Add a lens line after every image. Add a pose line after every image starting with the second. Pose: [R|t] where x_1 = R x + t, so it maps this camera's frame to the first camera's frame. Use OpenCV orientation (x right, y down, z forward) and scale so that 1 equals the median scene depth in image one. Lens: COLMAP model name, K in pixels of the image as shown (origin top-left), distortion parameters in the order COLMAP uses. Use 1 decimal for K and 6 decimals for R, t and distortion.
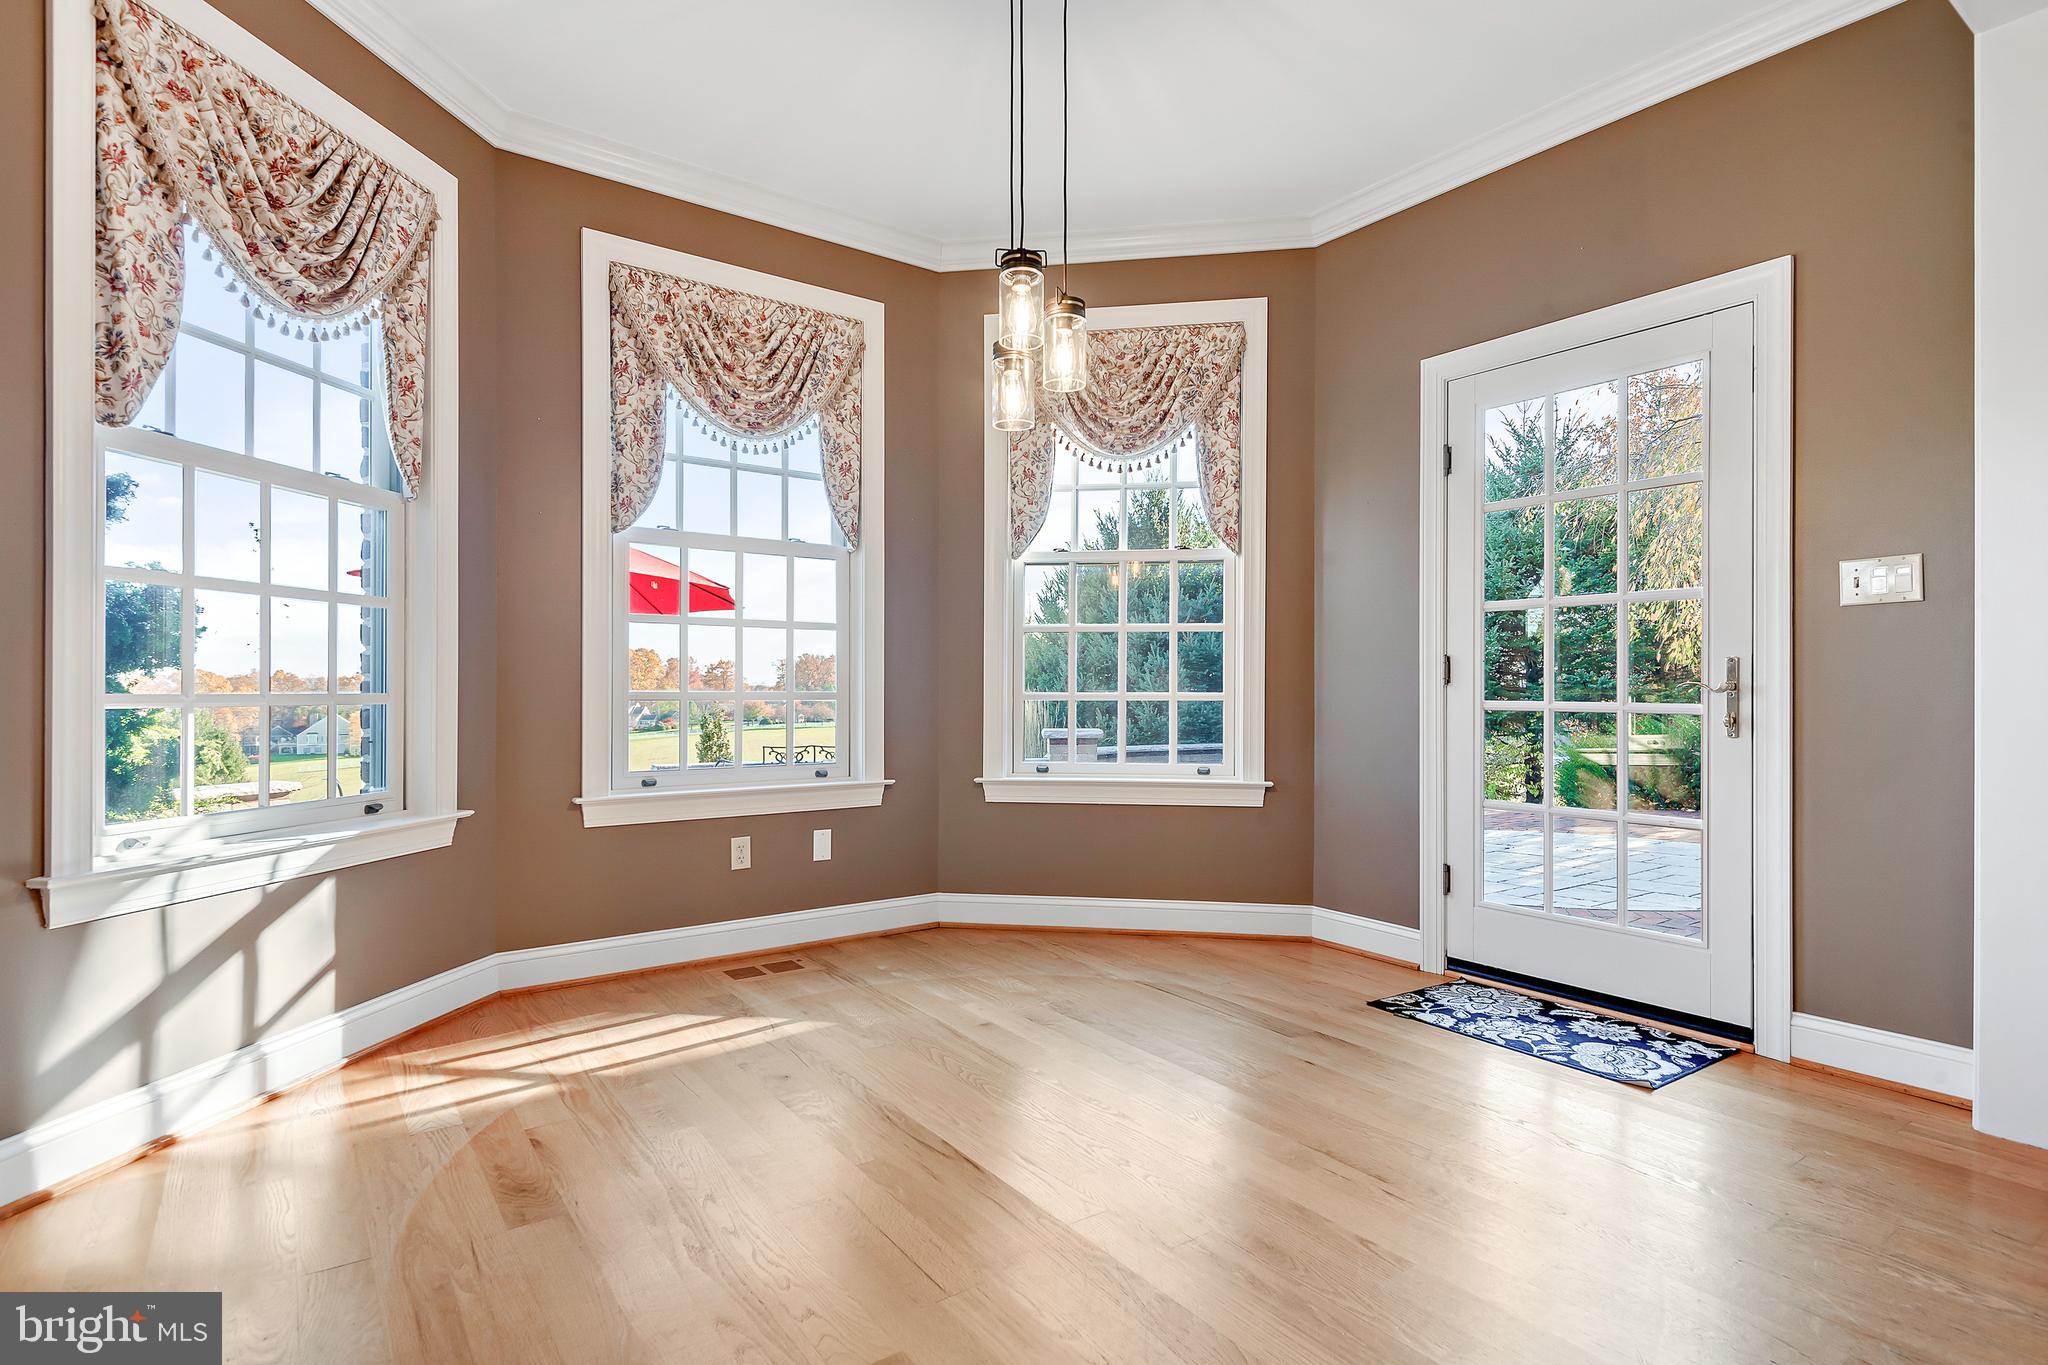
lens RADIAL K [[1040.8, 0, 1021.4], [0, 1040.8, 687.3], [0, 0, 1]] dist [0.021994, -0.004724]
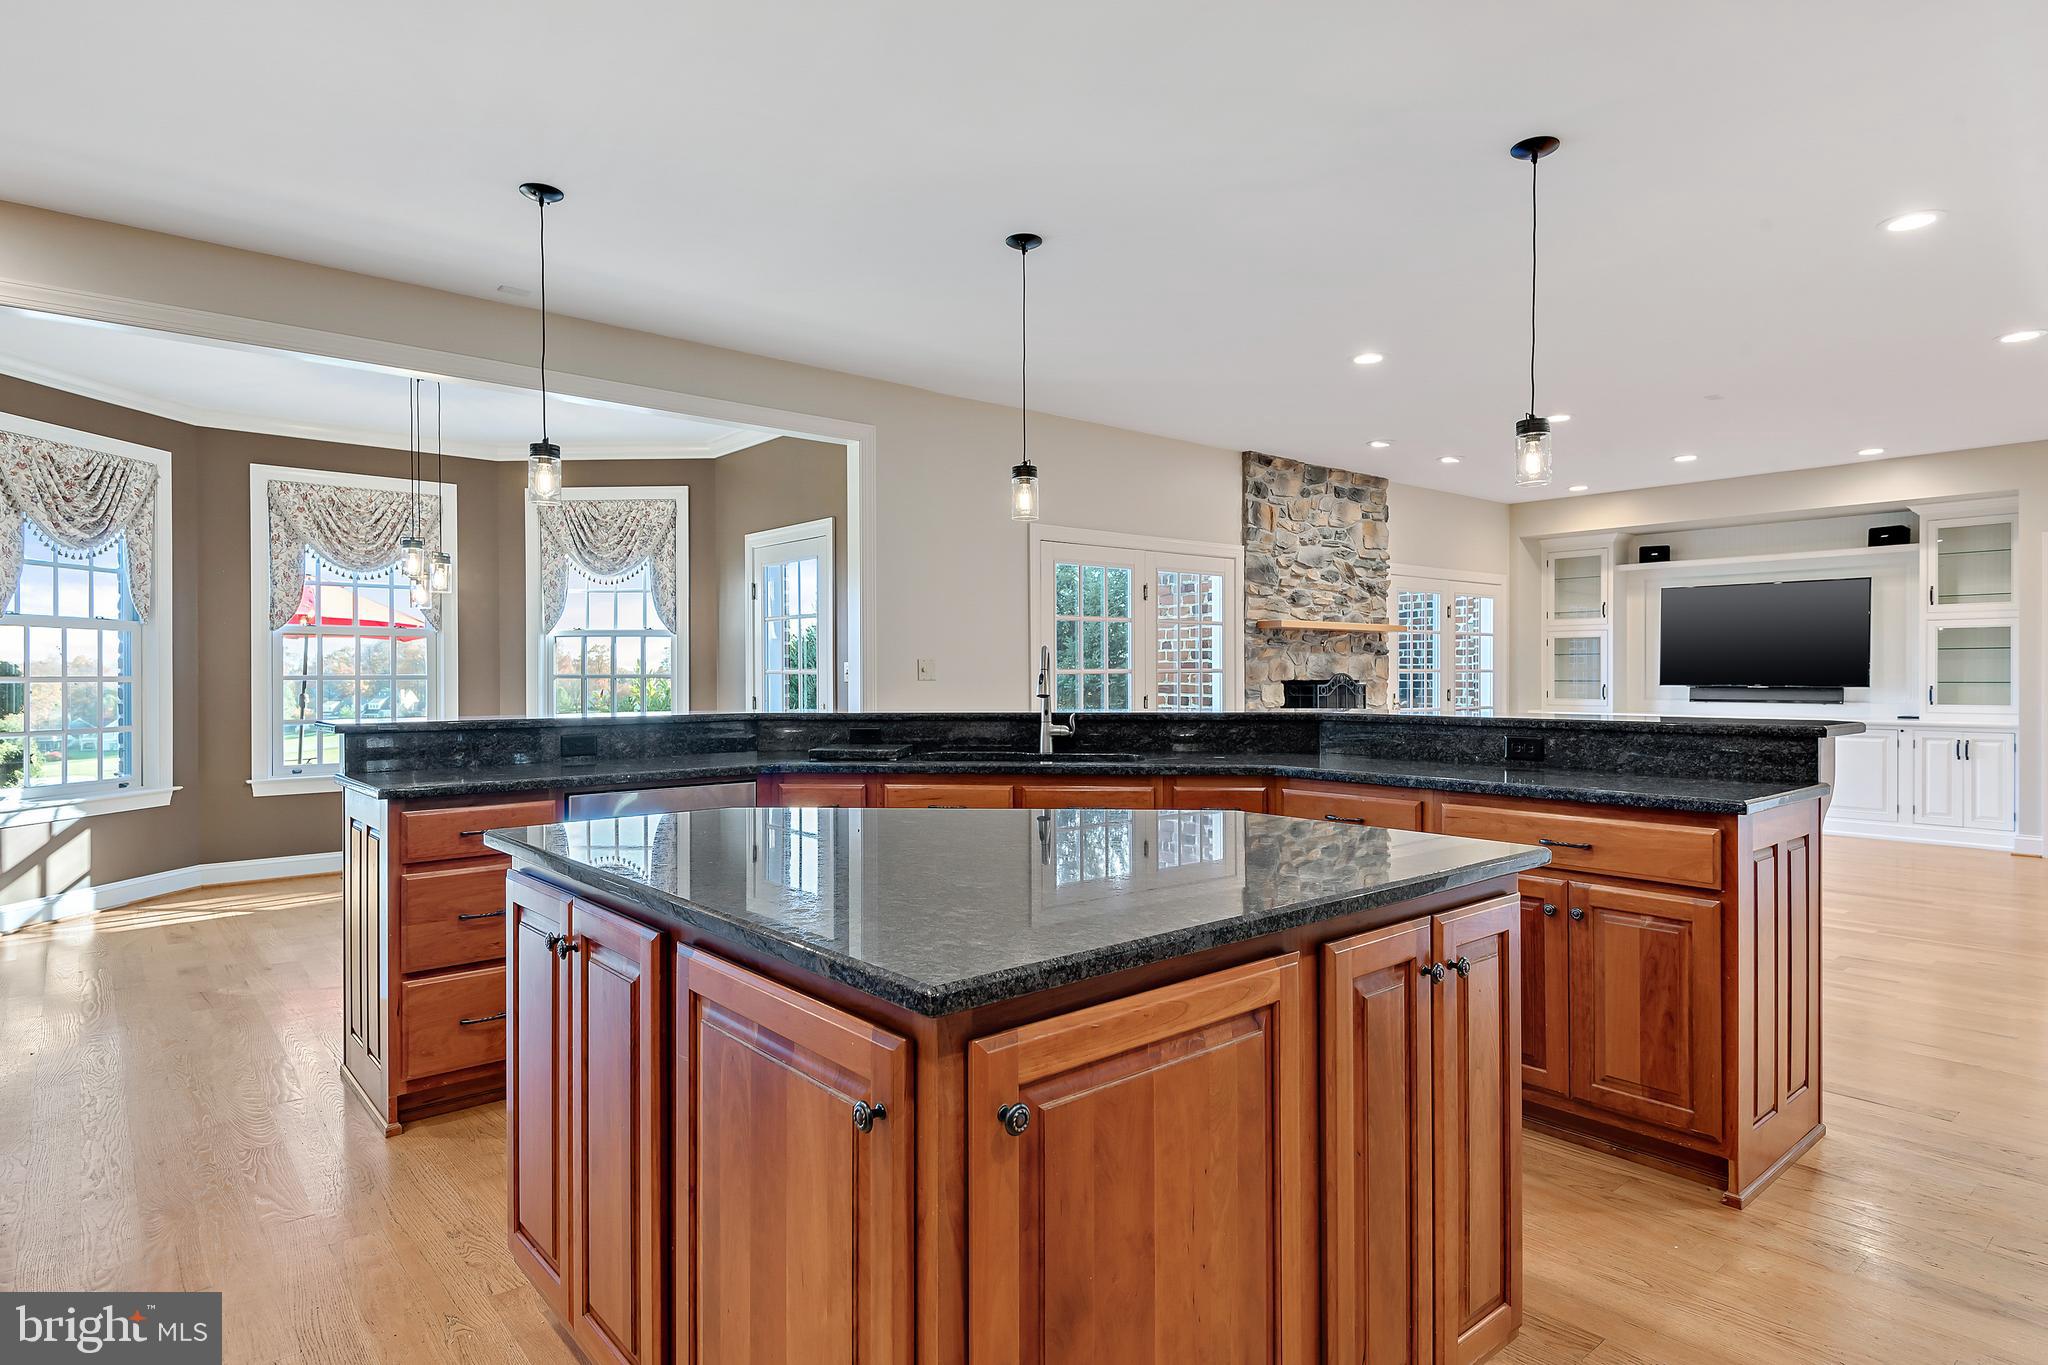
lens RADIAL K [[1113.4, 0, 1032.4], [0, 1113.4, 683.5], [0, 0, 1]] dist [-0.001064, 0.001315]
pose [[0.996267, 0.000794, 0.086325, 0.868970], [-0.002425, 0.999820, 0.018792, -0.114570], [-0.086295, -0.018932, 0.996090, -1.182928]]
